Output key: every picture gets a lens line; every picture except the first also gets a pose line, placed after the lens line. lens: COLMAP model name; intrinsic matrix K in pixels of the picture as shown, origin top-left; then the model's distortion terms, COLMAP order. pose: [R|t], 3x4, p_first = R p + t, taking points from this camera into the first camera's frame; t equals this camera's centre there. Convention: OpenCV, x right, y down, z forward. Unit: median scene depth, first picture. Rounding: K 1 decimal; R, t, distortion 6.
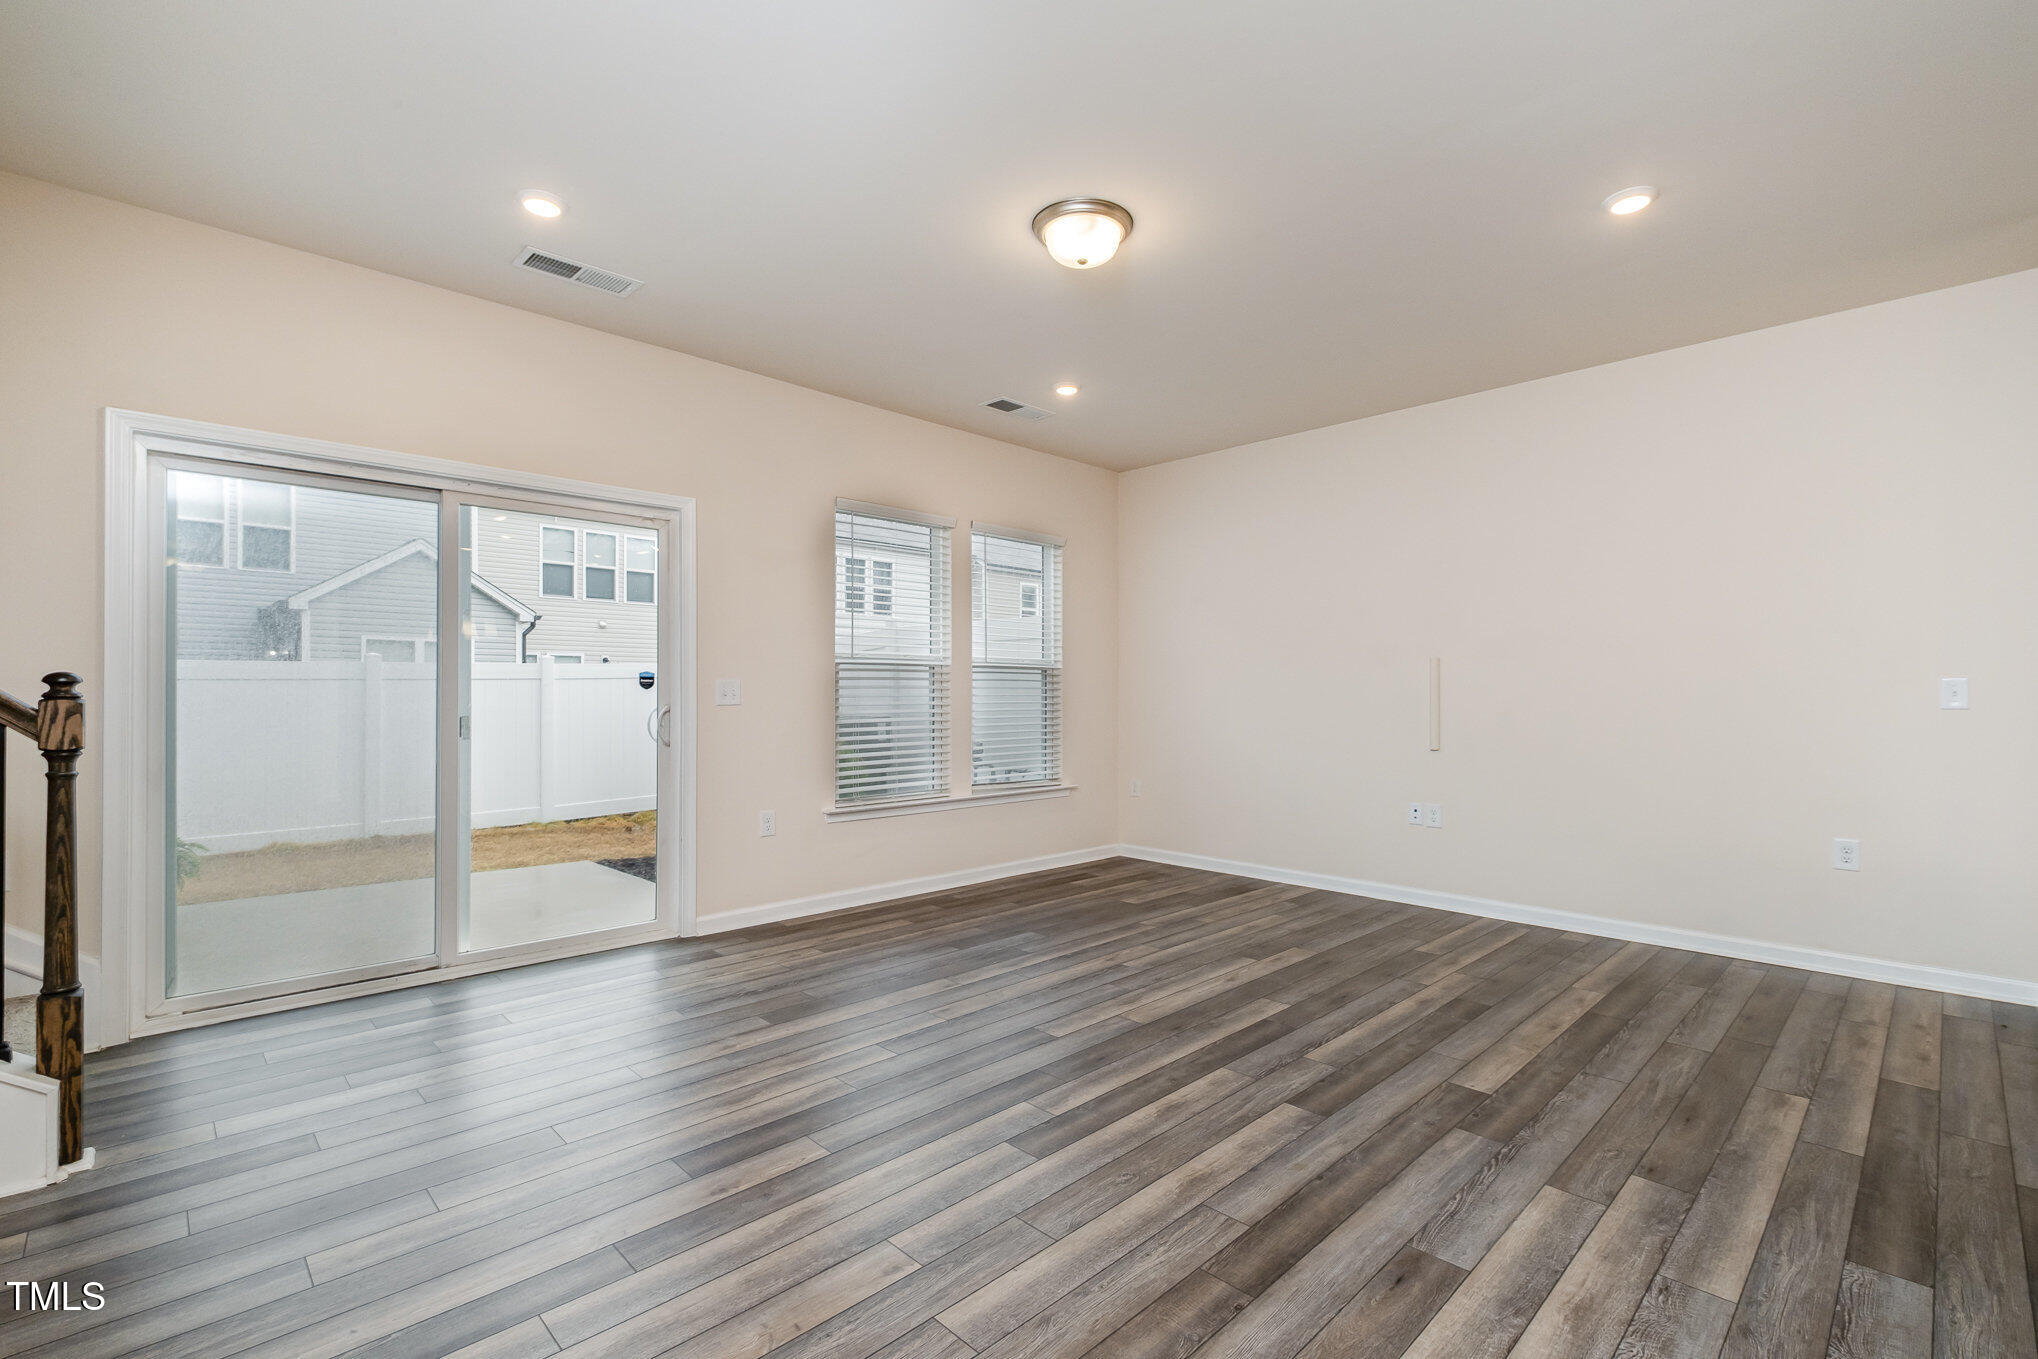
lens RADIAL K [[905.6, 0, 1024.7], [0, 905.6, 684.2], [0, 0, 1]] dist [-0.001939, -0.003247]
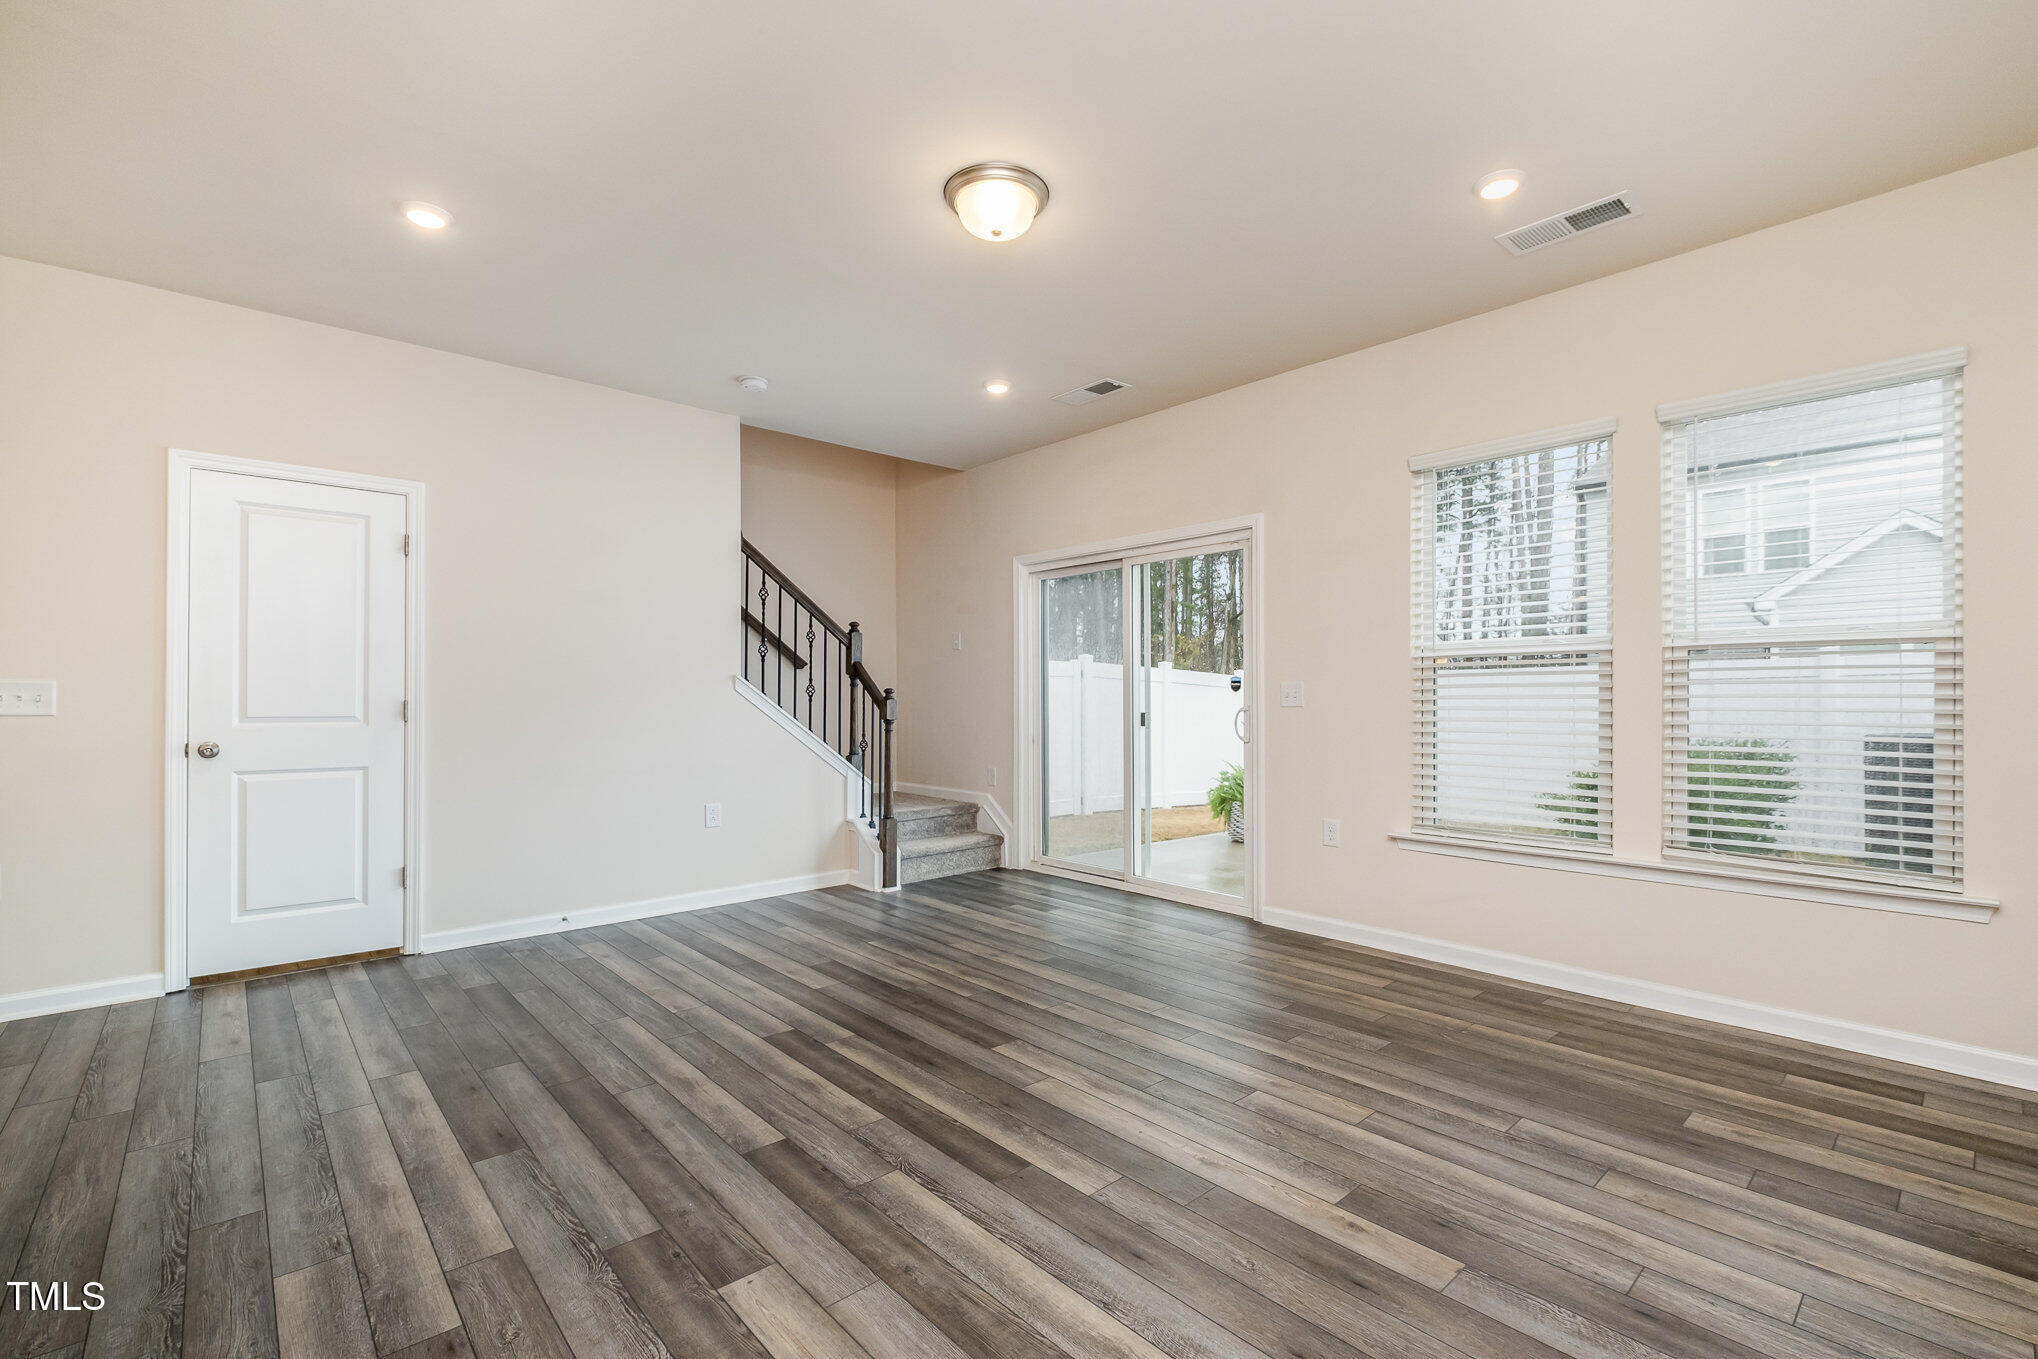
lens RADIAL K [[905.6, 0, 1026.3], [0, 905.6, 681.2], [0, 0, 1]] dist [-0.001939, -0.003247]
pose [[-0.039957, -0.015121, -0.999087, 0.988172], [0.012774, 0.999796, -0.015643, 0.008244], [0.999120, -0.013388, -0.039756, 1.049148]]
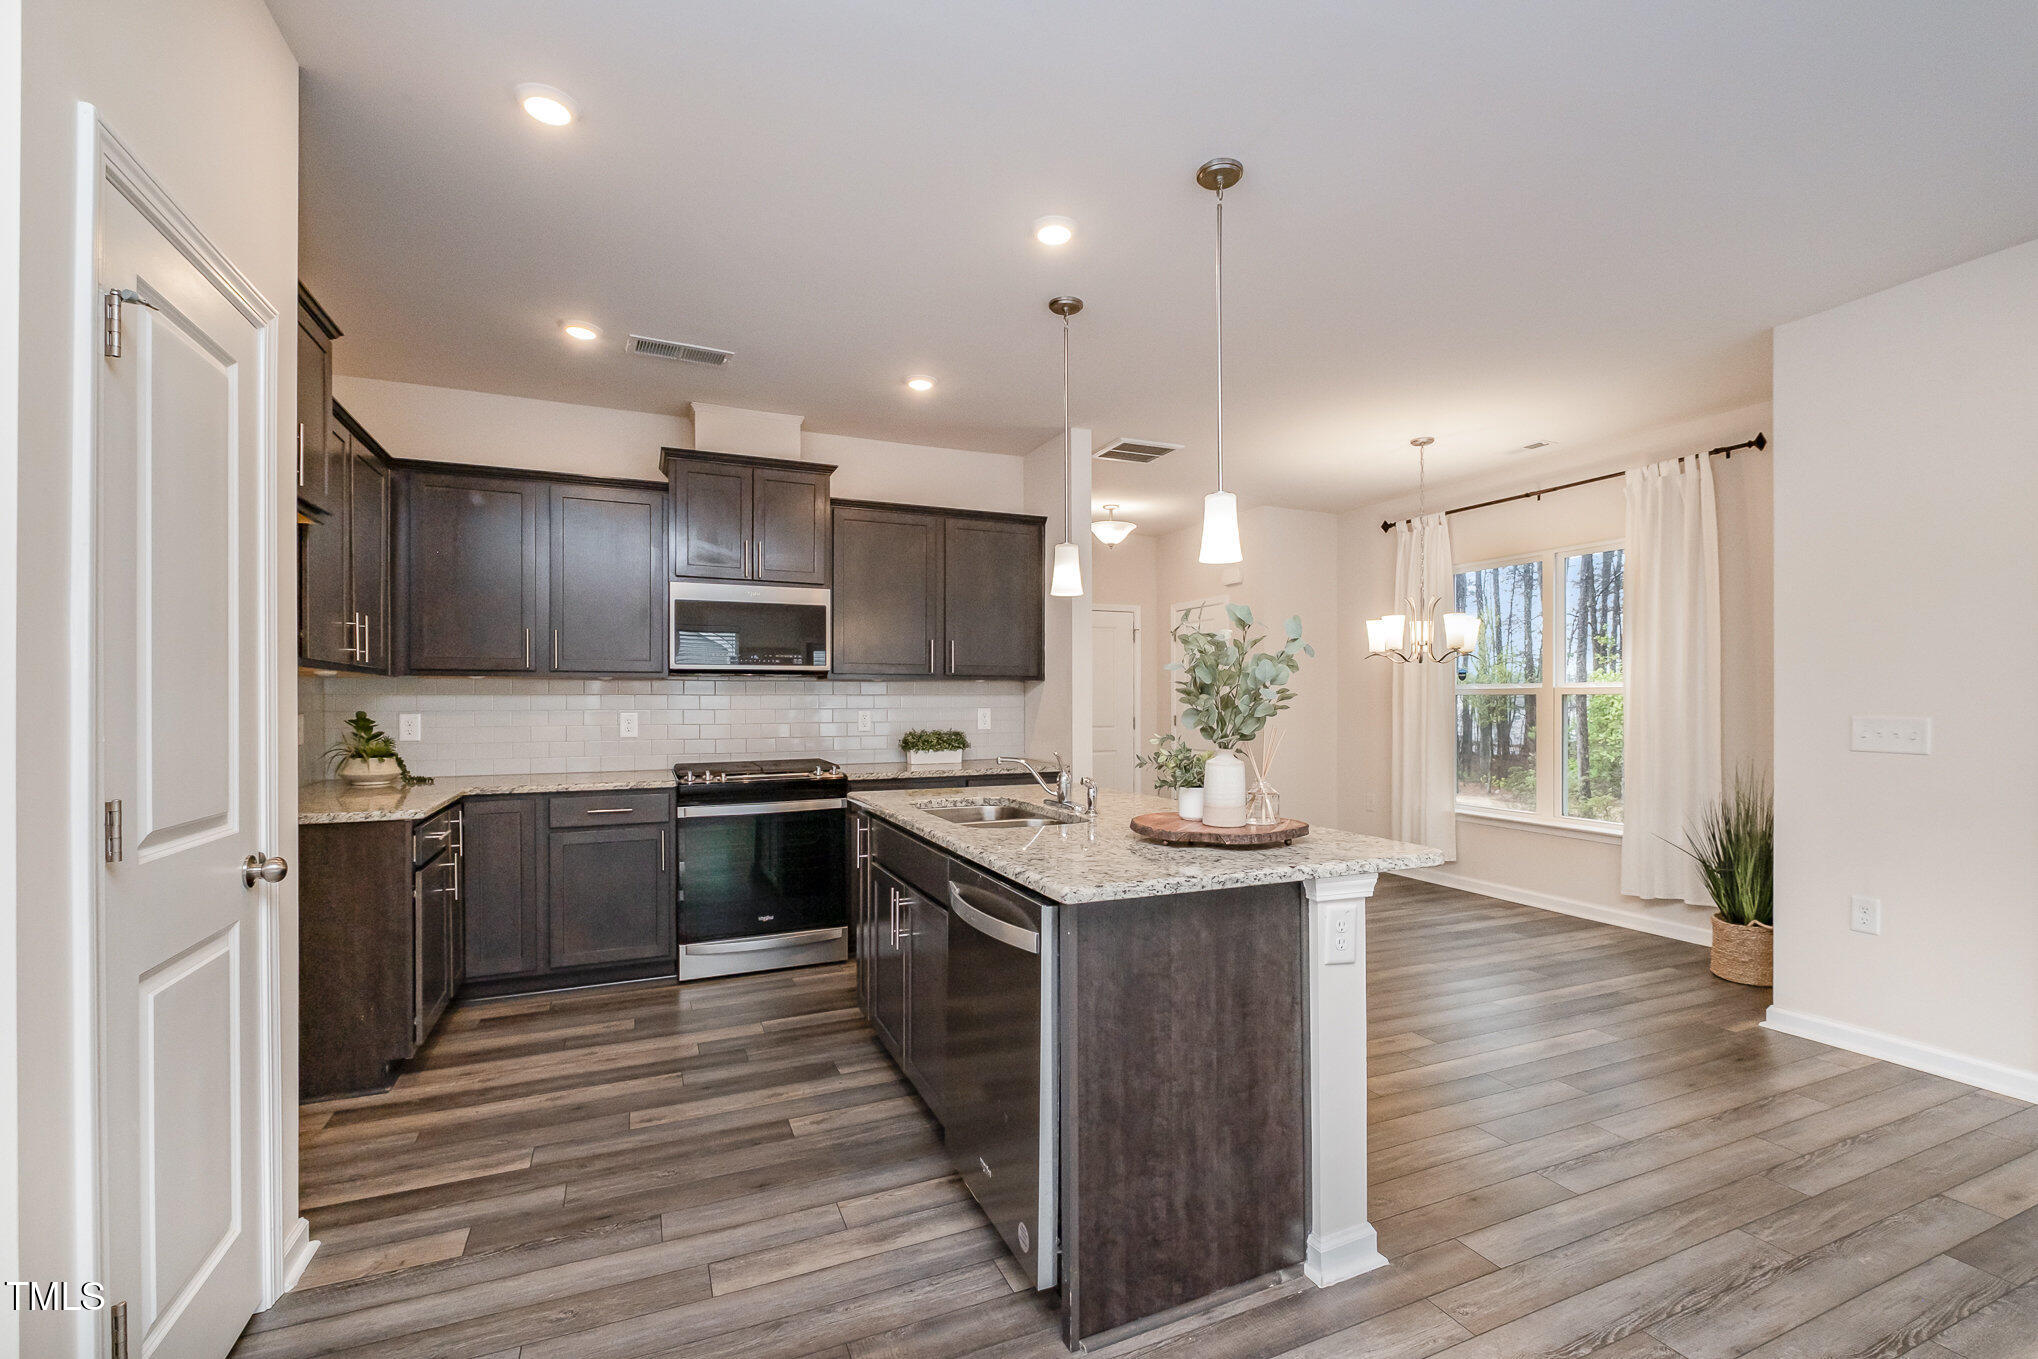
lens RADIAL K [[905.6, 0, 1033.3], [0, 905.6, 695.3], [0, 0, 1]] dist [-0.001939, -0.003247]
pose [[-0.940859, 0.003738, 0.338777, 0.557557], [-0.001086, 0.999901, -0.014049, -0.033699], [-0.338796, -0.013586, -0.940762, 1.137042]]
